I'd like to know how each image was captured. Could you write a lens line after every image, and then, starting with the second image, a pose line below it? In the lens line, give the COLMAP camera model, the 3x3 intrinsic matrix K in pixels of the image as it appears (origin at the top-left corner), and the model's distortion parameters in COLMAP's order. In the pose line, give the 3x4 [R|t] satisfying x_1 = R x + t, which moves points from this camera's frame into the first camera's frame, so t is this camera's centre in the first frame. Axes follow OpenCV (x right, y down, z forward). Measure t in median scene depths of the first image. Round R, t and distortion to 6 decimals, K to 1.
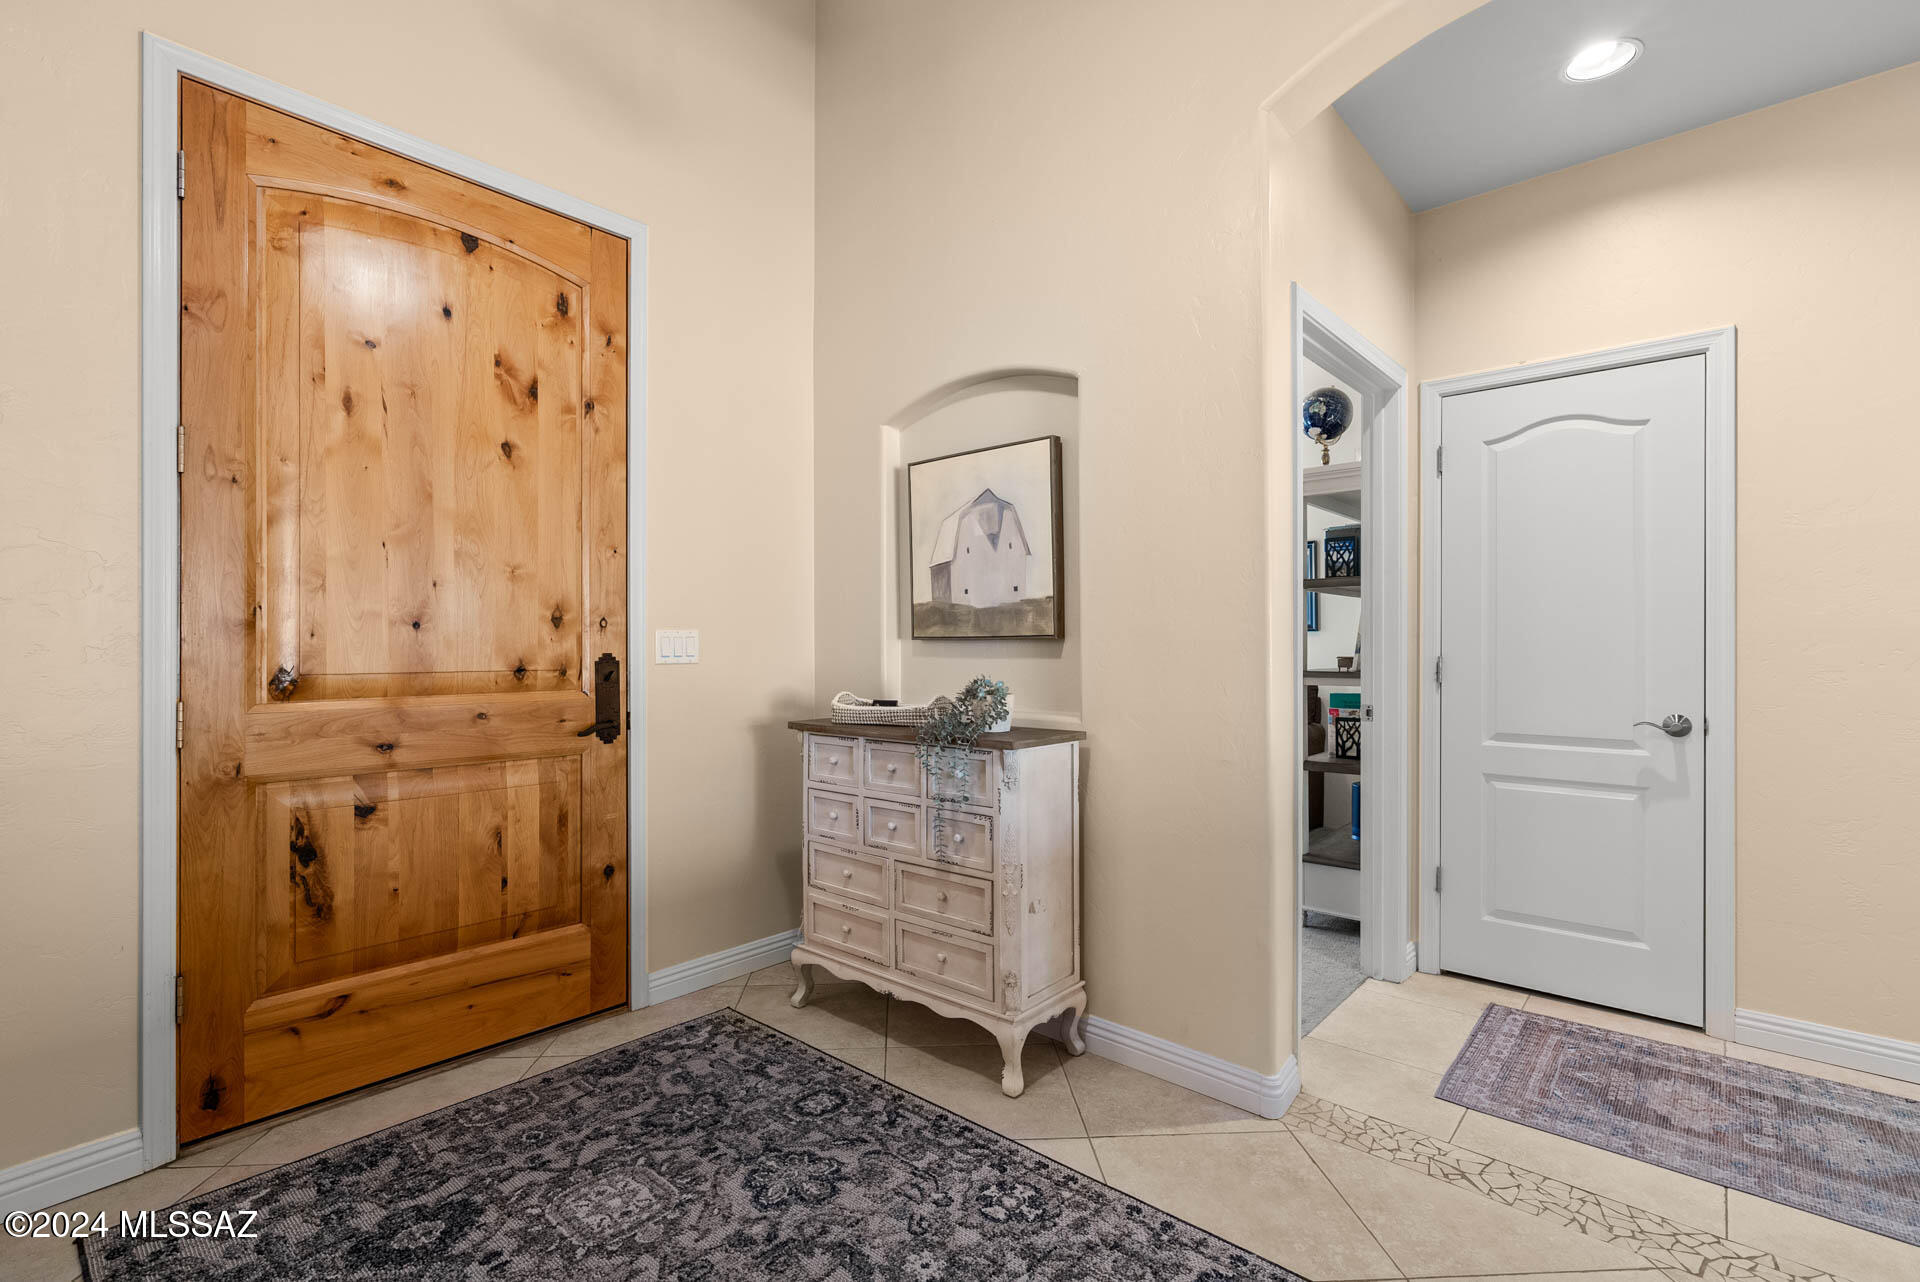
lens RADIAL K [[878.4, 0, 957.0], [0, 878.4, 642.9], [0, 0, 1]] dist [-0.008755, 0.003669]
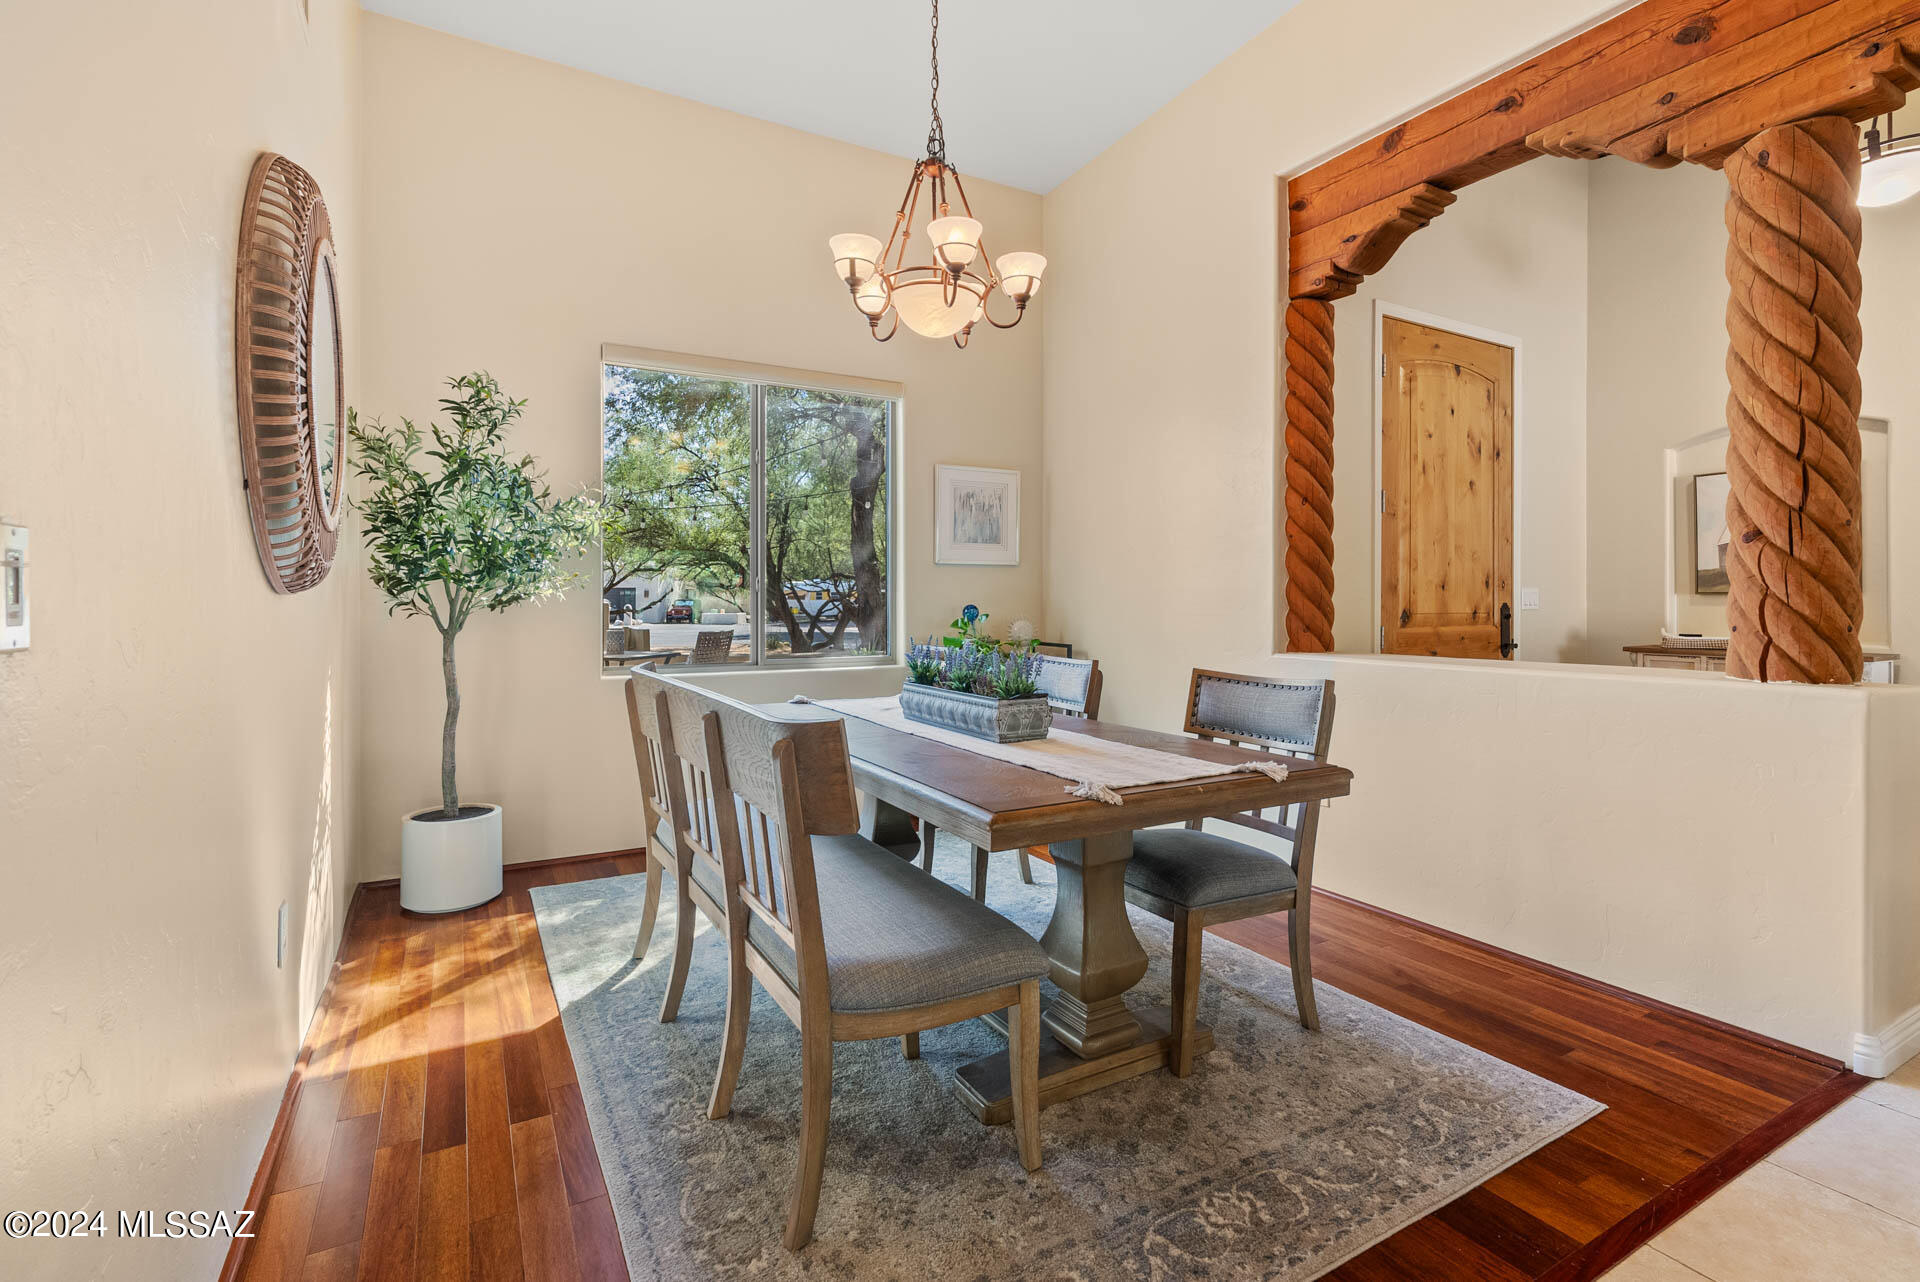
lens RADIAL K [[878.4, 0, 937.8], [0, 878.4, 599.2], [0, 0, 1]] dist [-0.008755, 0.003669]
pose [[0.946681, -0.000880, -0.322172, -0.917253], [0.003678, 0.999961, 0.008077, -0.012823], [0.322153, -0.008831, 0.946647, -0.942898]]
